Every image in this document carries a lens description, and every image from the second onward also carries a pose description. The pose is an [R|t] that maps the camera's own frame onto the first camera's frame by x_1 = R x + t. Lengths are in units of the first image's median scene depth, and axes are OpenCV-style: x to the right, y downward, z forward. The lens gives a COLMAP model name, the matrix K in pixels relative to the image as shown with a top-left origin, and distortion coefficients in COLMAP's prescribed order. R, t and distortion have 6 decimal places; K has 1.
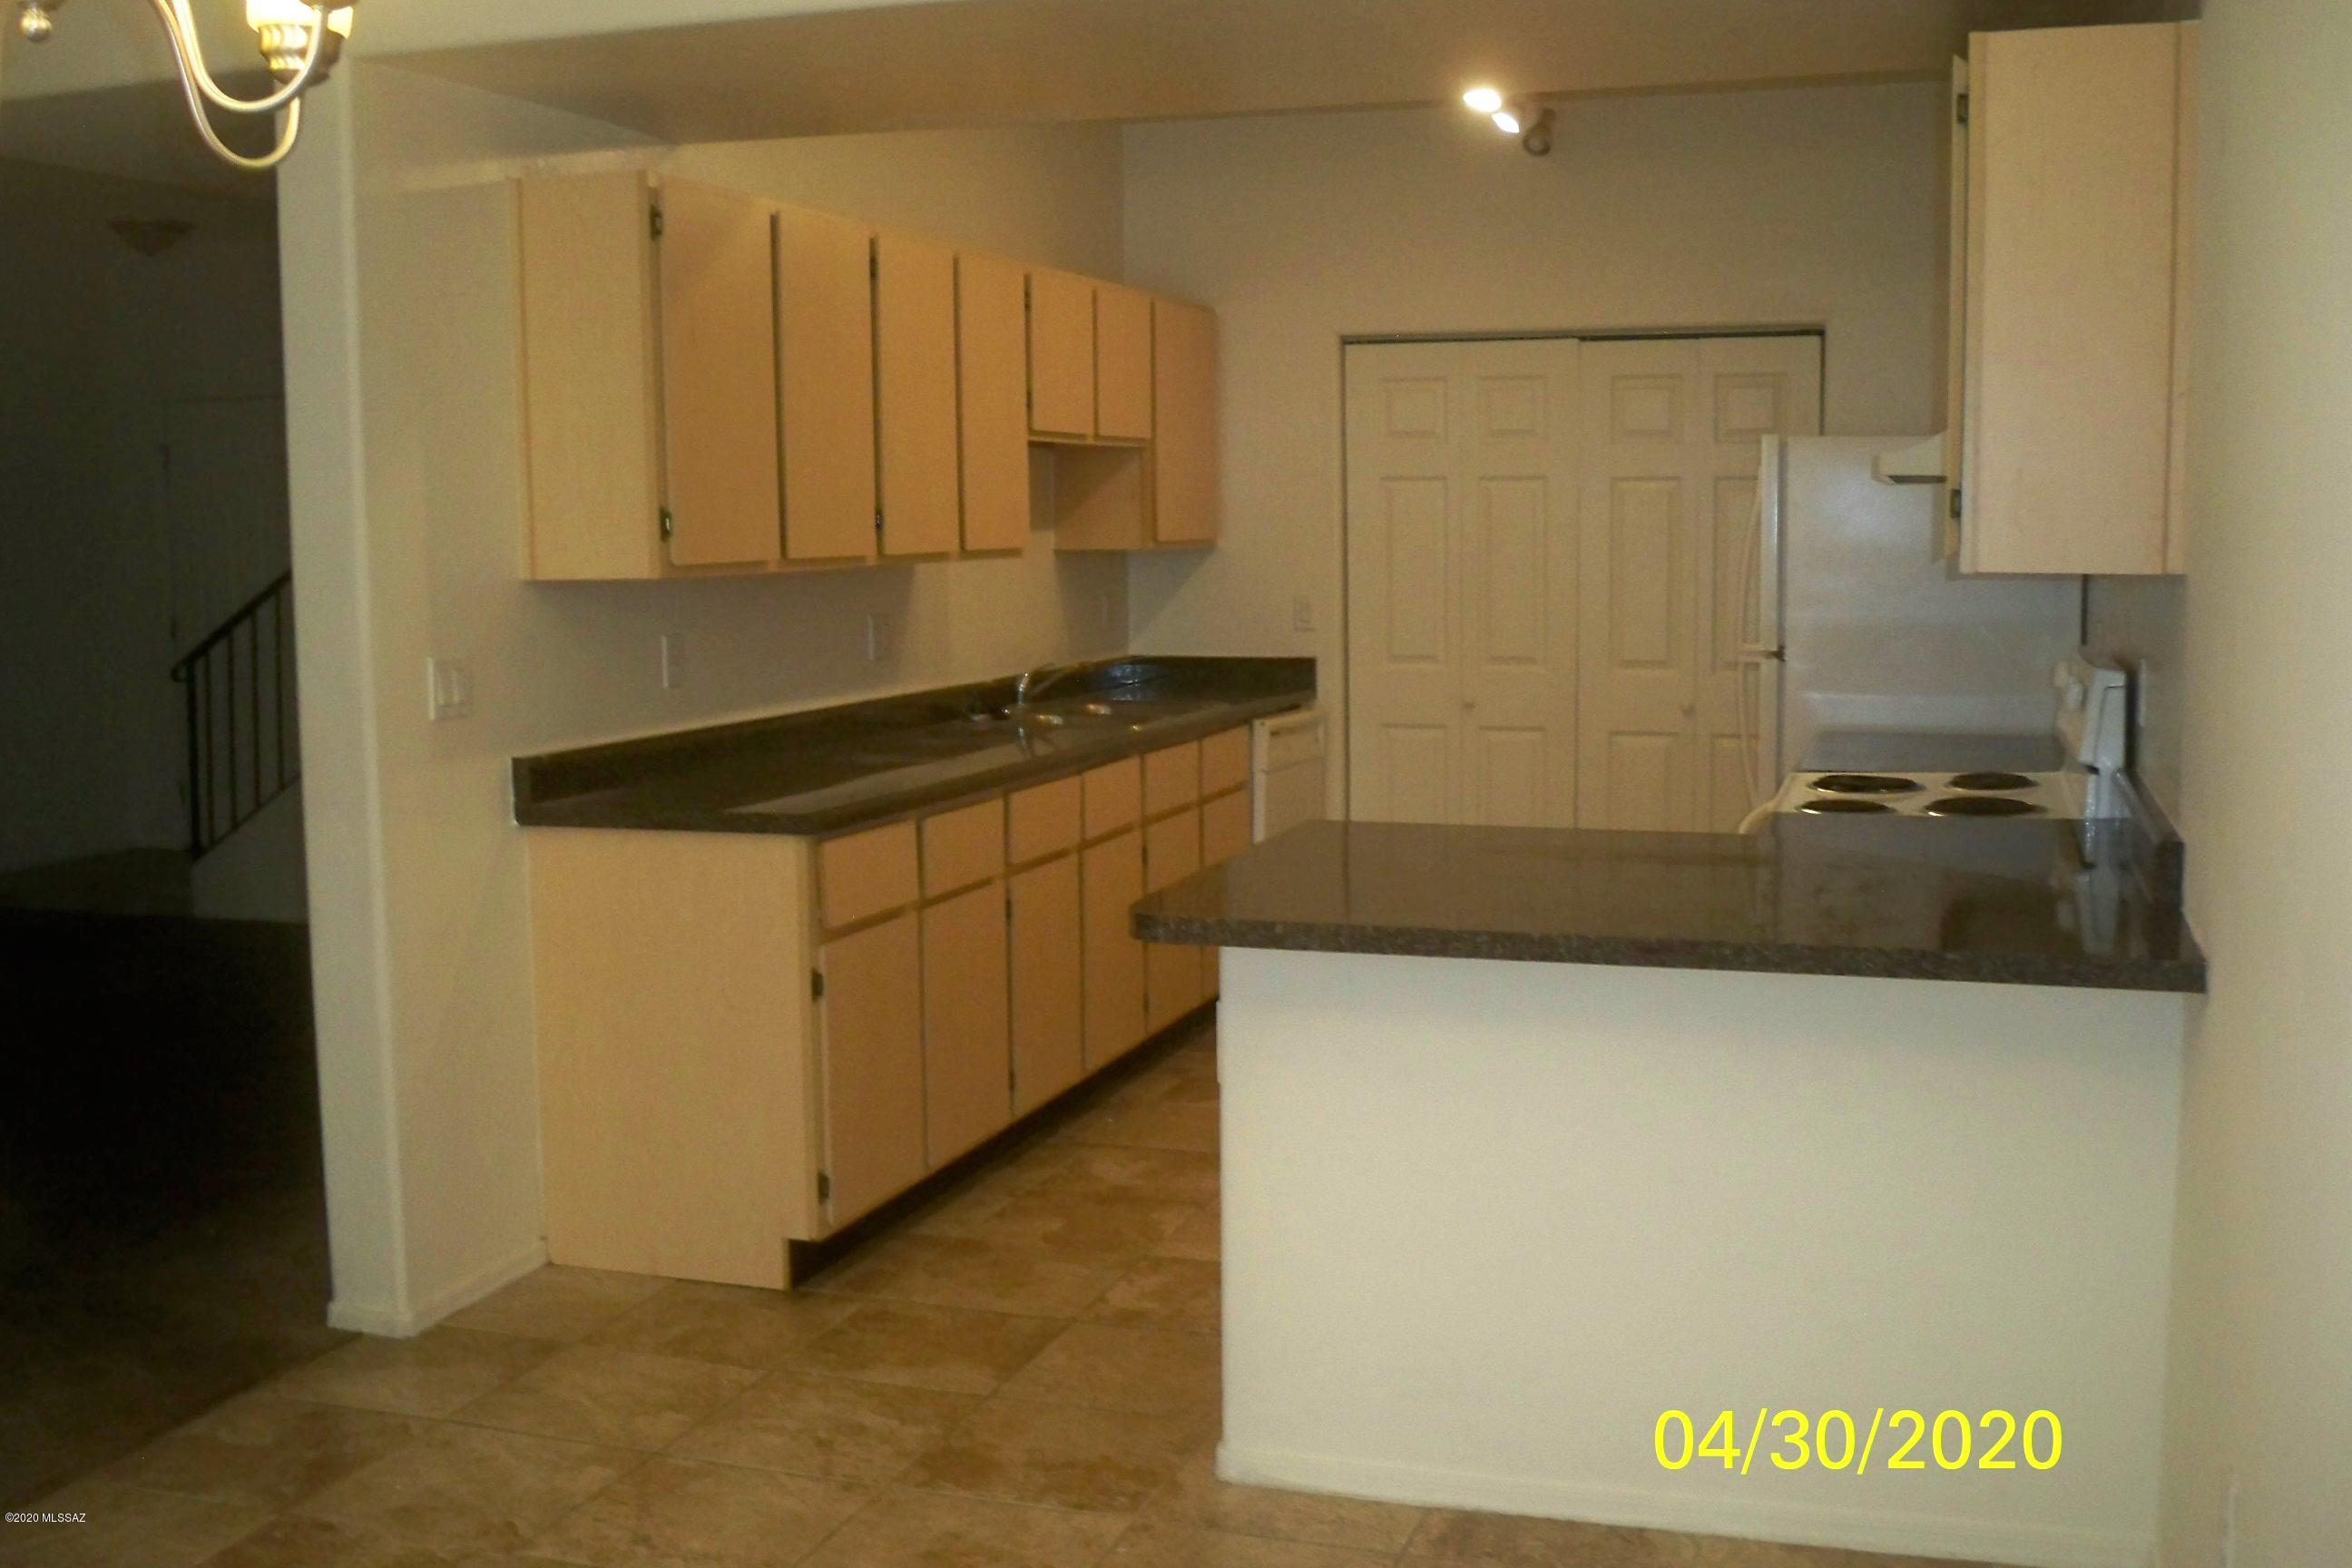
lens RADIAL K [[2412.5, 0, 1181.0], [0, 2412.5, 758.9], [0, 0, 1]] dist [-0.141247, 0.125241]
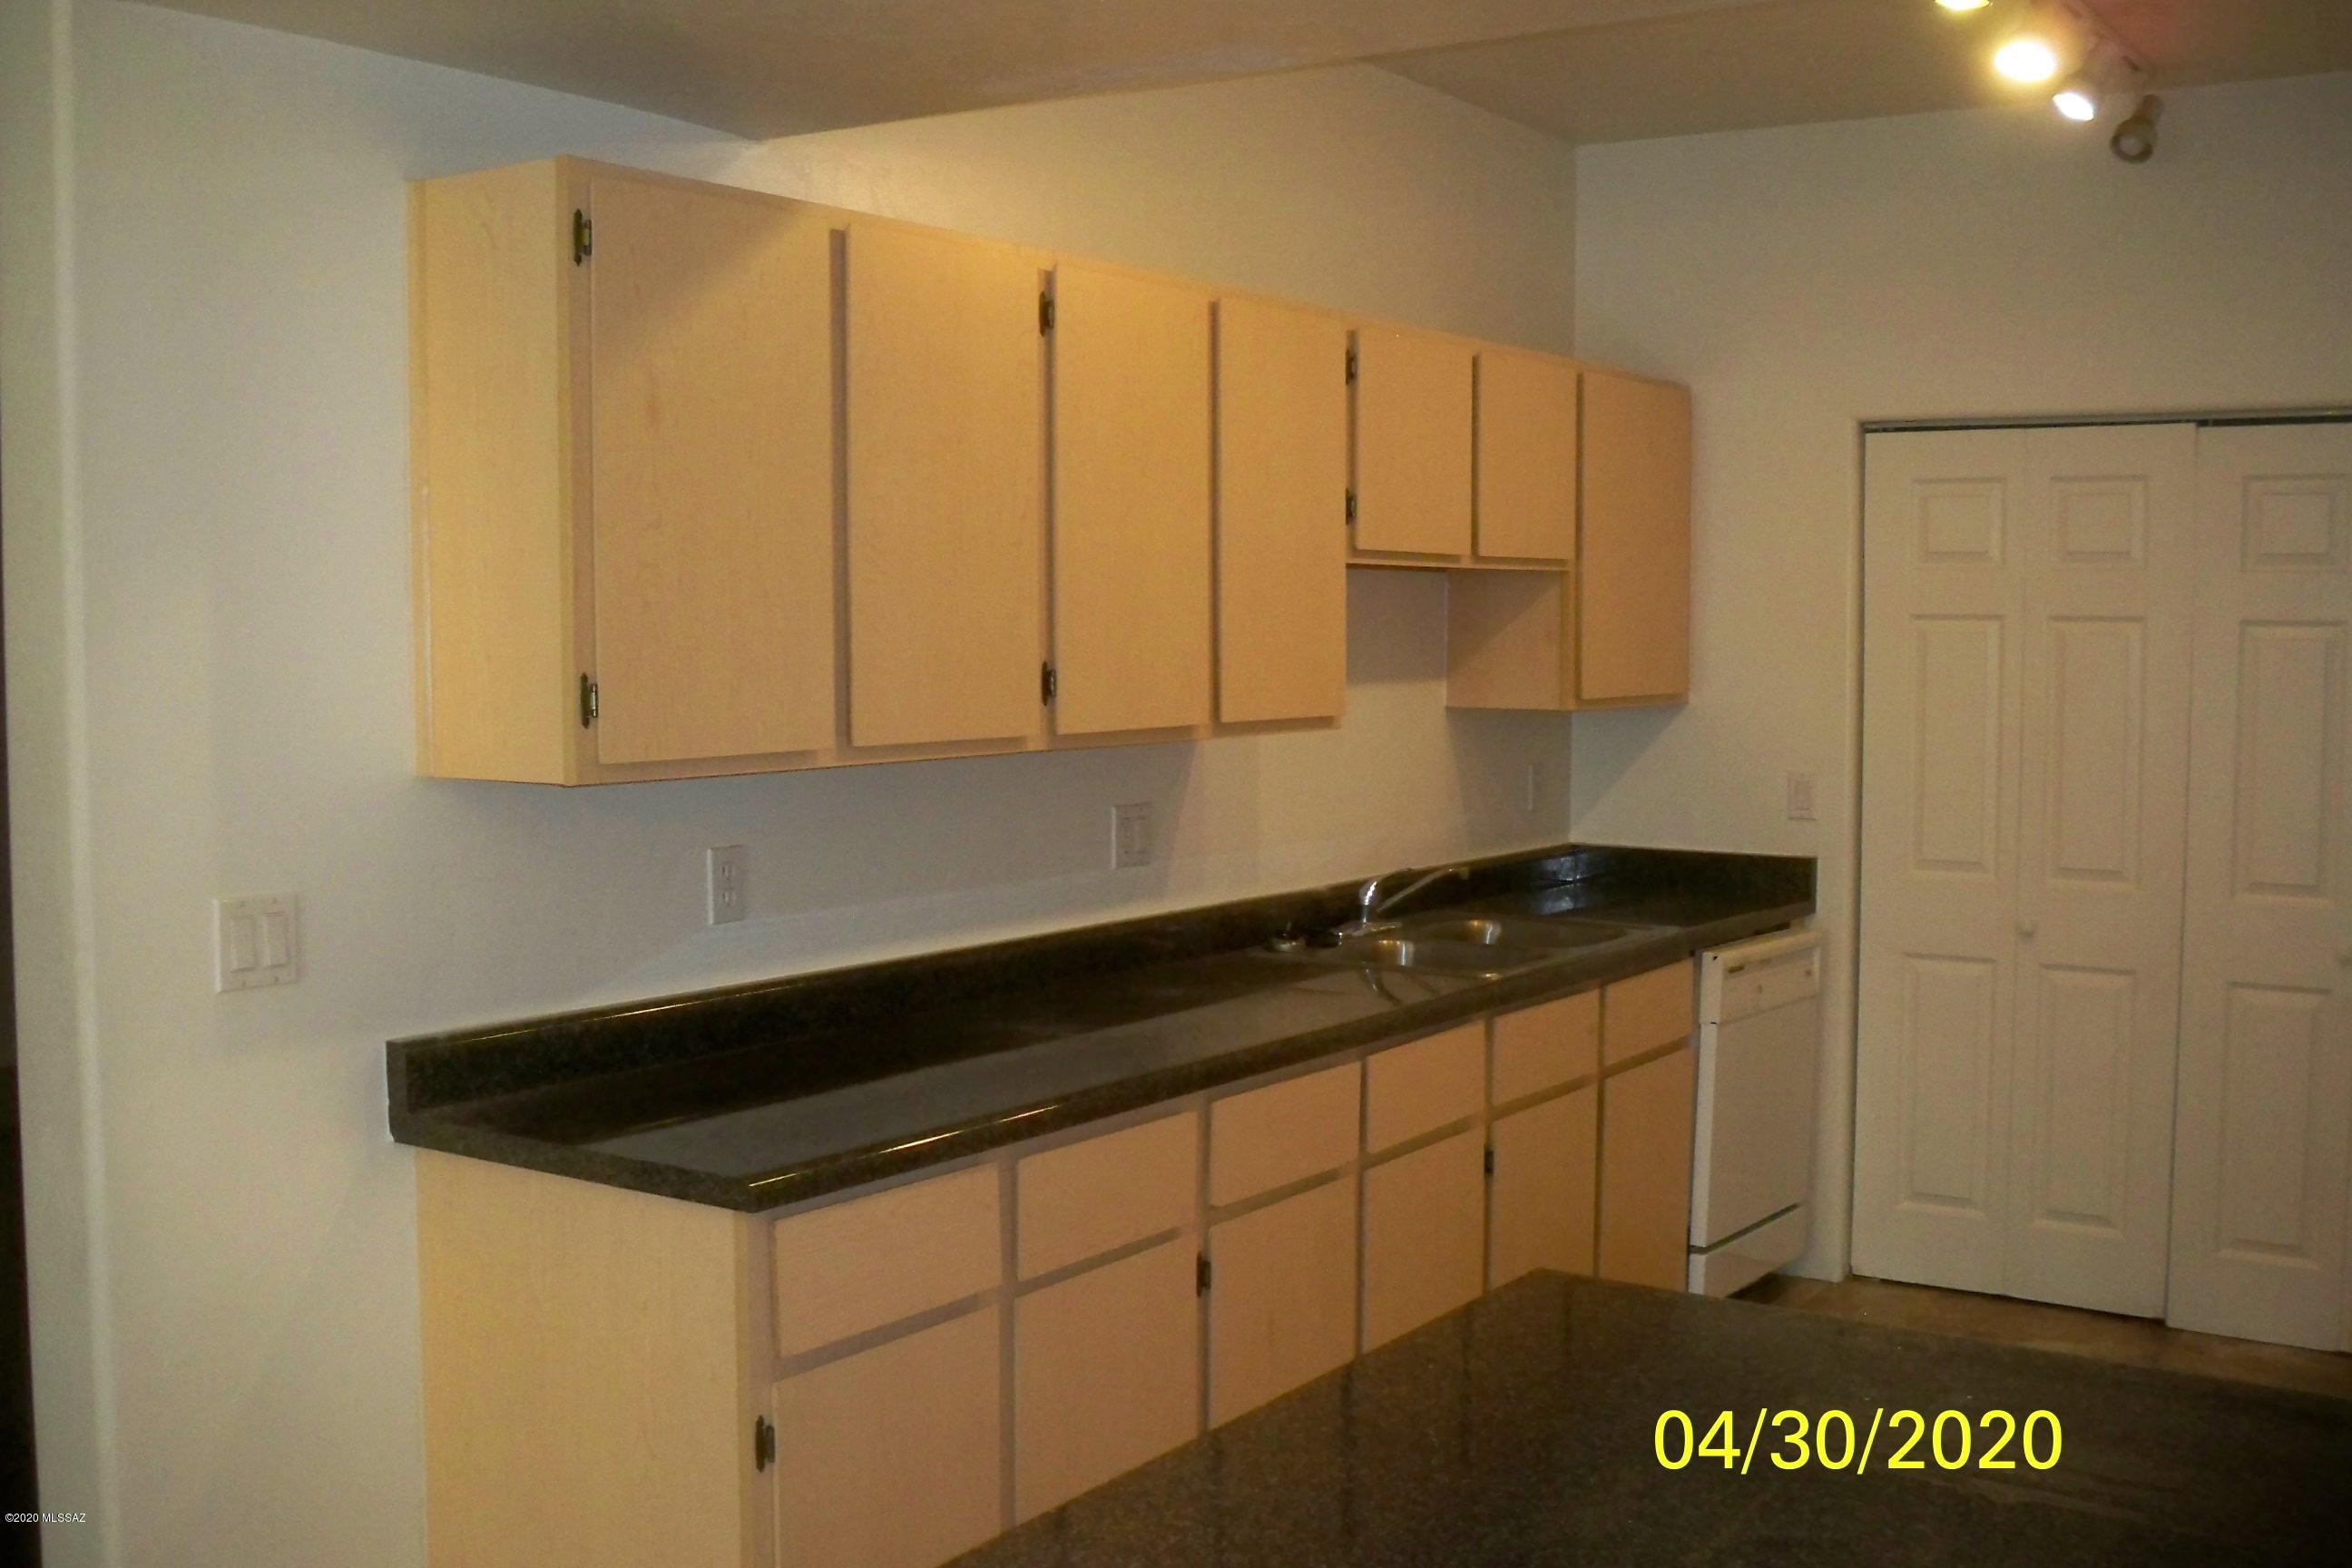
lens RADIAL K [[2412.5, 0, 1181.0], [0, 2412.5, 758.9], [0, 0, 1]] dist [-0.141247, 0.125241]
pose [[0.962005, 0.029654, -0.271417, 0.081464], [-0.040858, 0.998526, -0.035721, -0.046715], [0.269957, 0.045454, 0.961799, 0.300943]]
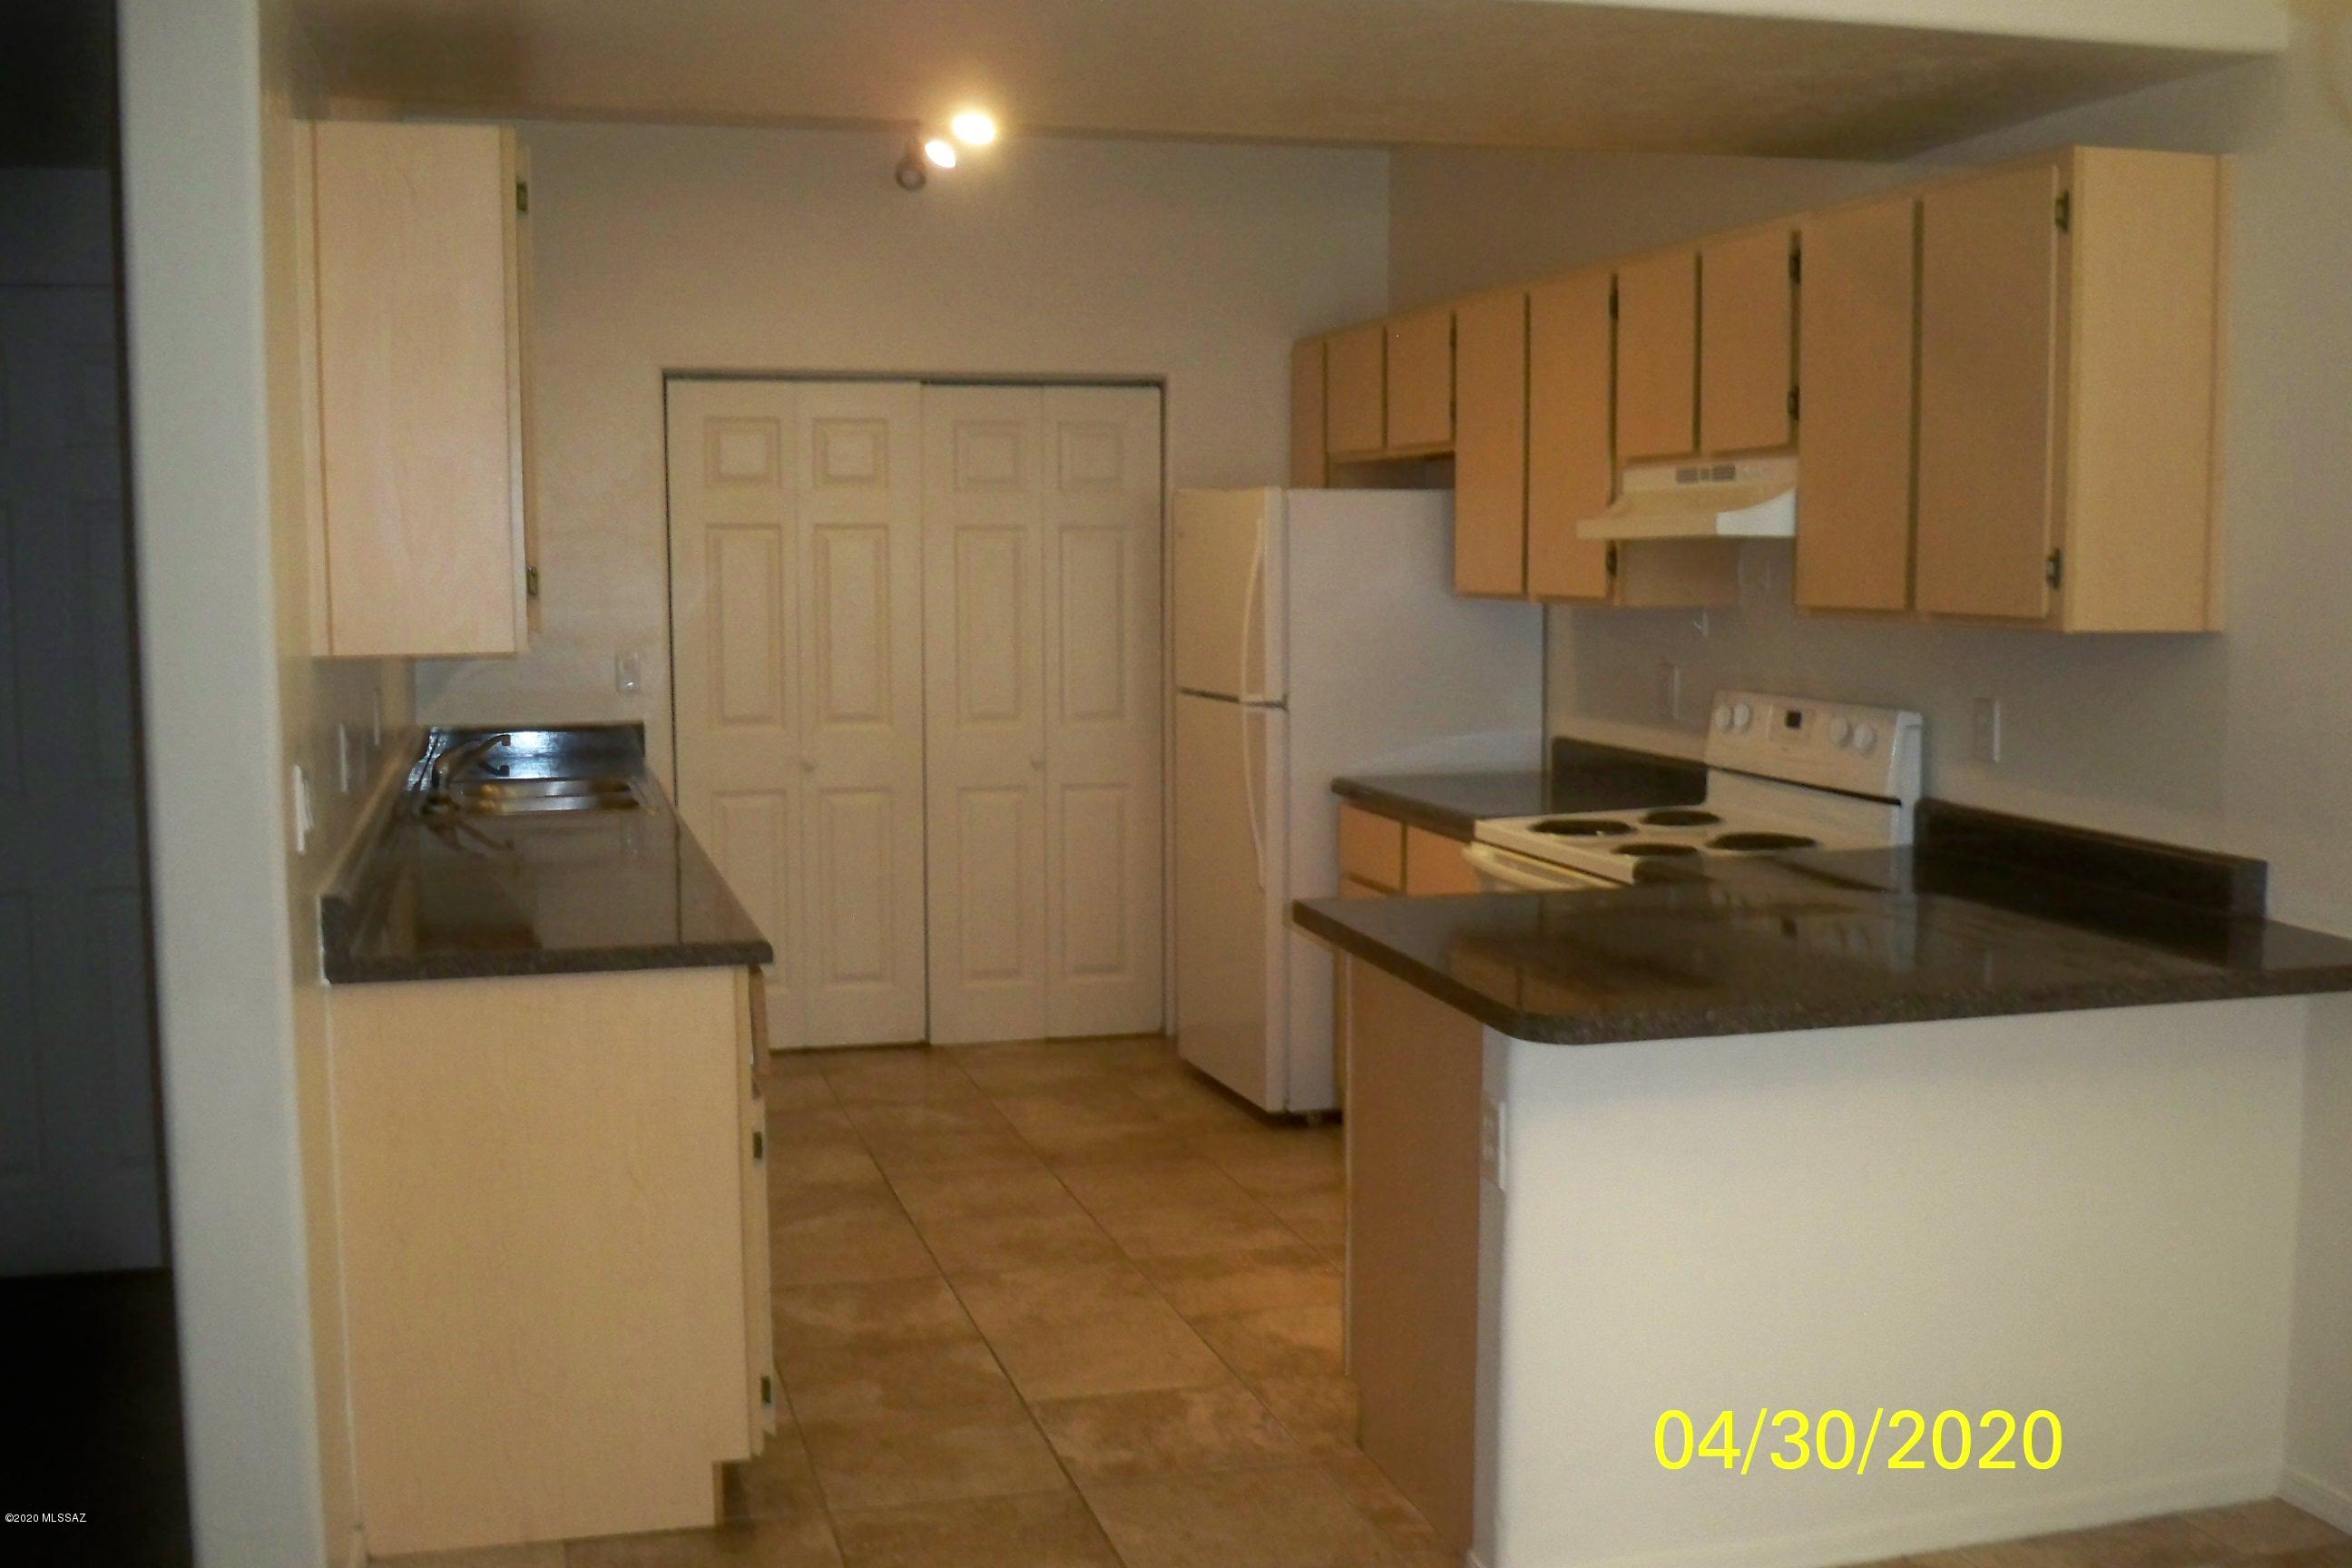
lens RADIAL K [[2412.5, 0, 1181.0], [0, 2412.5, 758.9], [0, 0, 1]] dist [-0.141247, 0.125241]
pose [[0.830219, -0.041725, 0.555874, -0.338107], [0.051486, 0.998672, -0.001934, -0.020062], [-0.555055, 0.030225, 0.831265, 0.169375]]
